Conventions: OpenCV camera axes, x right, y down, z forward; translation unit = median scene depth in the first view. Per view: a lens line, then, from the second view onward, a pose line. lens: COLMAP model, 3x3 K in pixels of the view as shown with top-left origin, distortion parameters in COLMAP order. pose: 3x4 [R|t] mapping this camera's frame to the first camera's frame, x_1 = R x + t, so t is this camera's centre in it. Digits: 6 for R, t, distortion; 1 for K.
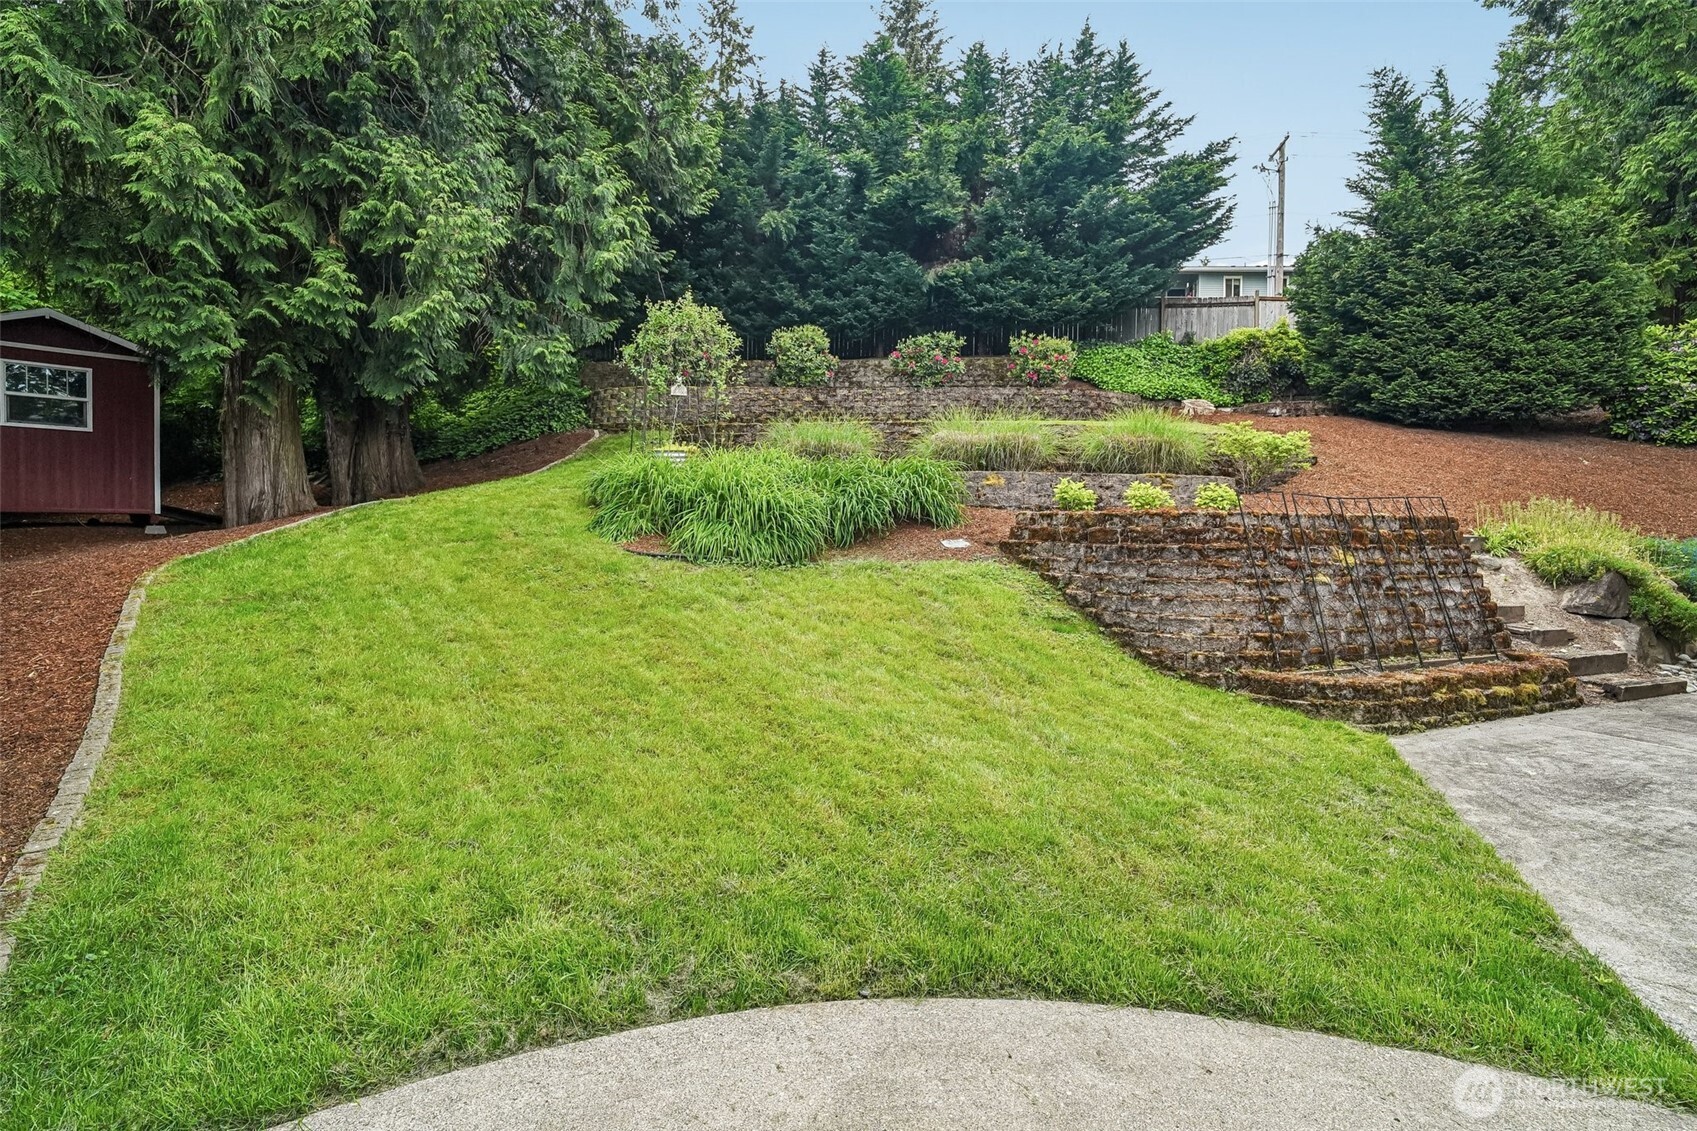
lens RADIAL K [[812.8, 0, 843.7], [0, 812.8, 548.9], [0, 0, 1]] dist [-0.031696, 0.016922]
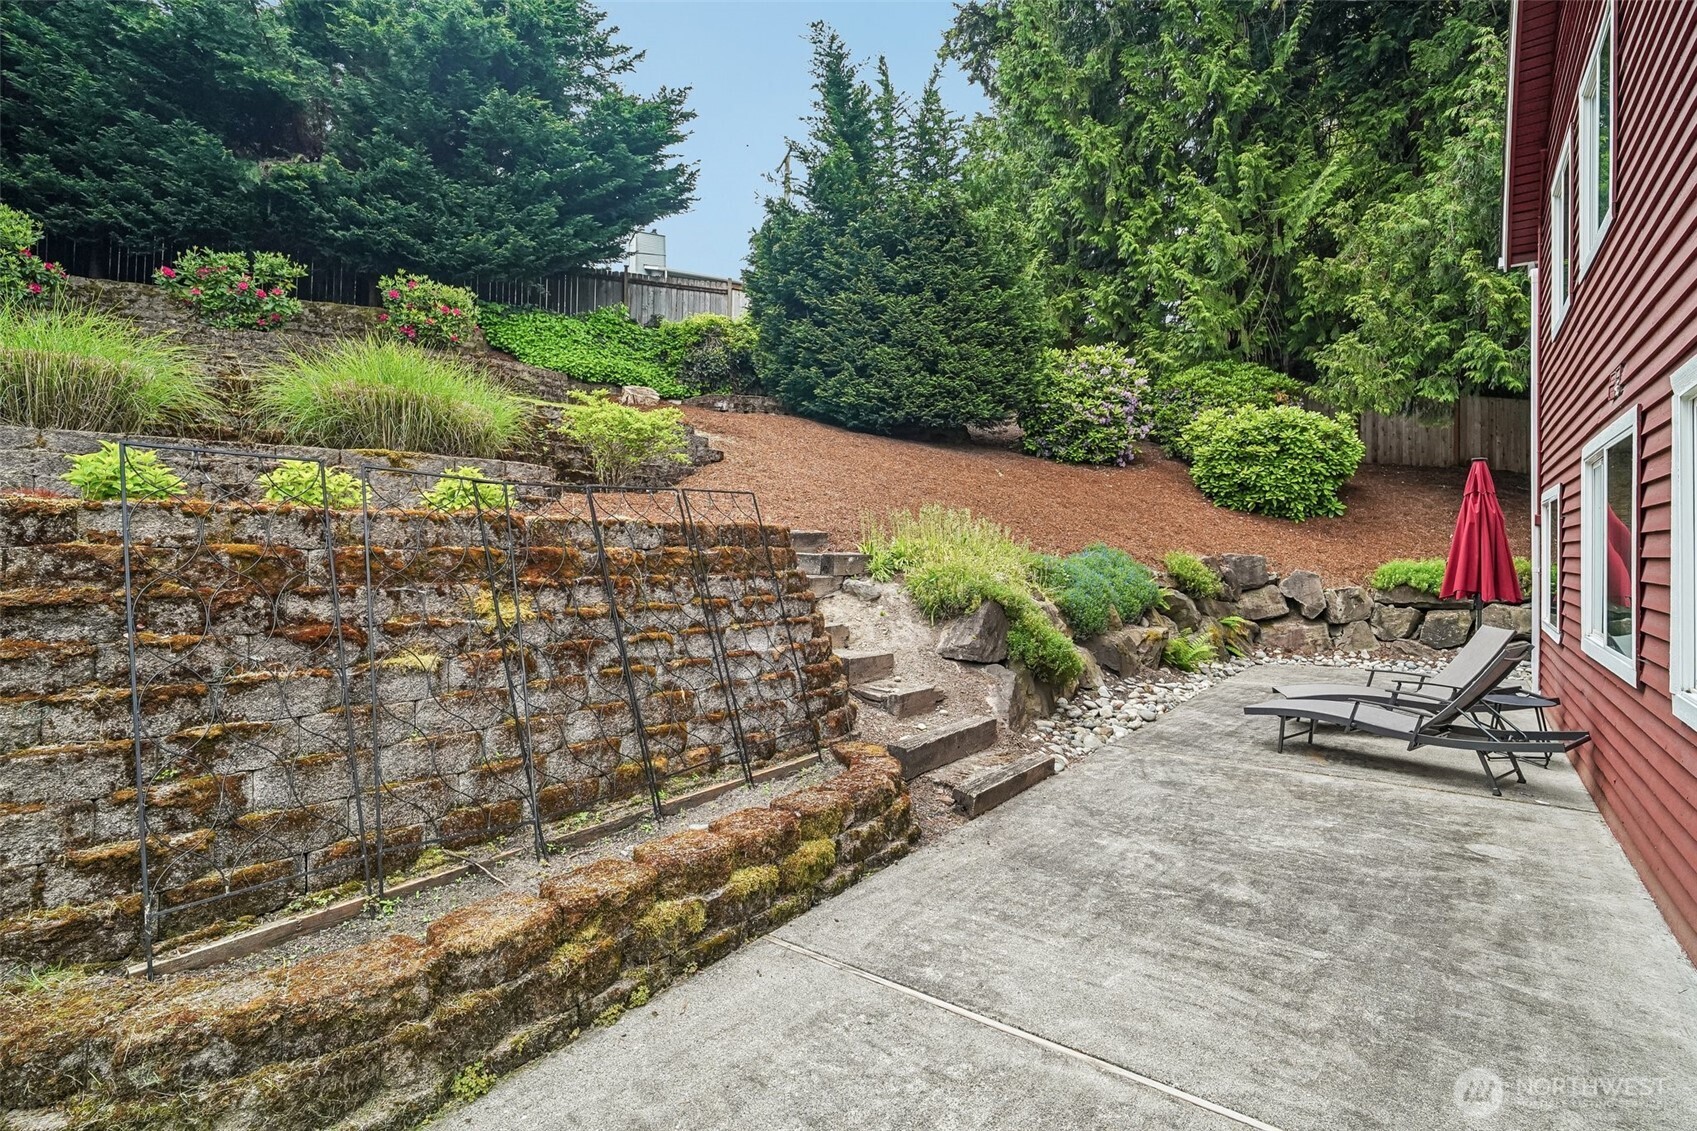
lens RADIAL K [[826.2, 0, 852.0], [0, 826.2, 550.2], [0, 0, 1]] dist [-0.005551, -0.000451]
pose [[0.864666, -0.005385, 0.502318, 0.266077], [0.014086, 0.999809, -0.013530, -0.006135], [-0.502149, 0.018775, 0.864577, 0.227401]]
